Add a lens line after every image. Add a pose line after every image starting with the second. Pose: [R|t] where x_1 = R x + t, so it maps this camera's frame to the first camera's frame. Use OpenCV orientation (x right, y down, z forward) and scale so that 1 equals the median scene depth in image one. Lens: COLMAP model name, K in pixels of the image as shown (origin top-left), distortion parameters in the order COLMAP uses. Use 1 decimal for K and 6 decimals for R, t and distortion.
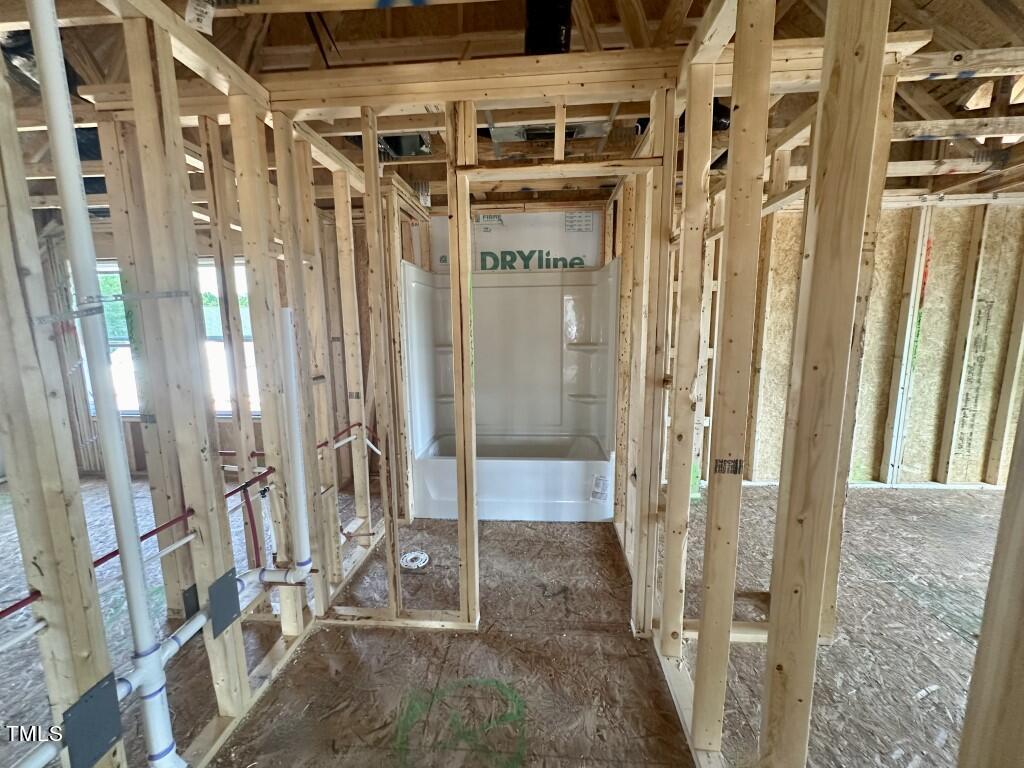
lens RADIAL K [[410.2, 0, 512.4], [0, 410.2, 384.0], [0, 0, 1]] dist [0.001105, 0.000022]
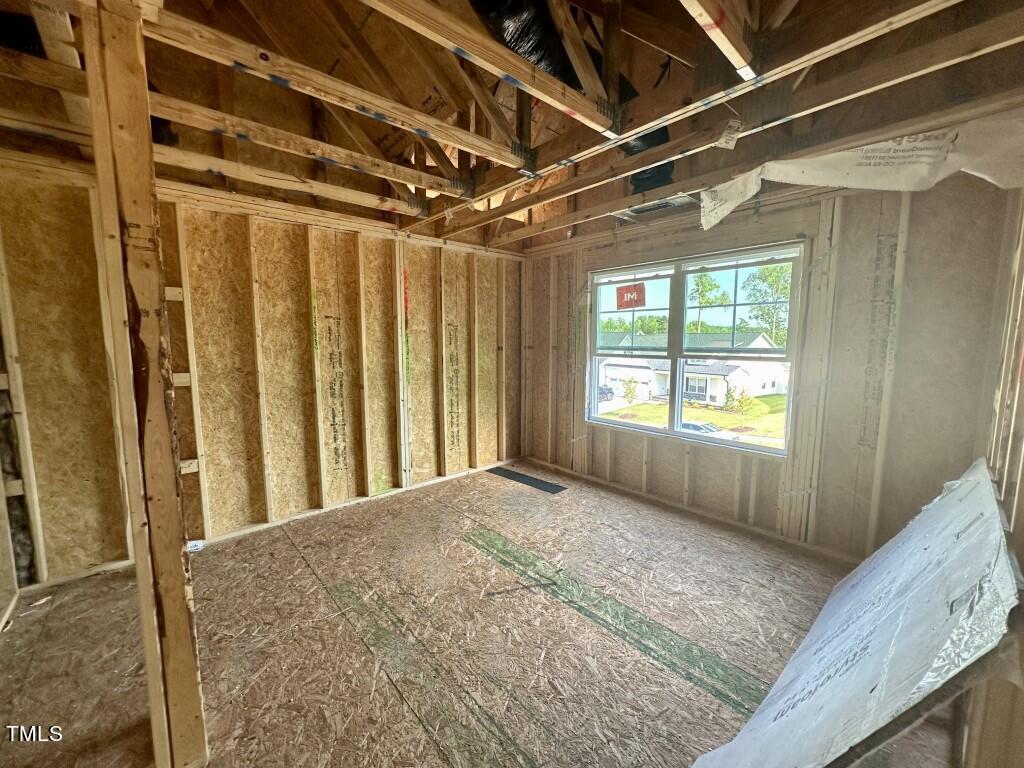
lens RADIAL K [[410.2, 0, 509.9], [0, 410.2, 384.8], [0, 0, 1]] dist [0.001105, 0.000022]
pose [[0.699835, -0.069989, 0.710868, 0.369843], [0.095579, 0.995414, 0.003909, -0.009082], [-0.707882, 0.065209, 0.703315, 0.008596]]
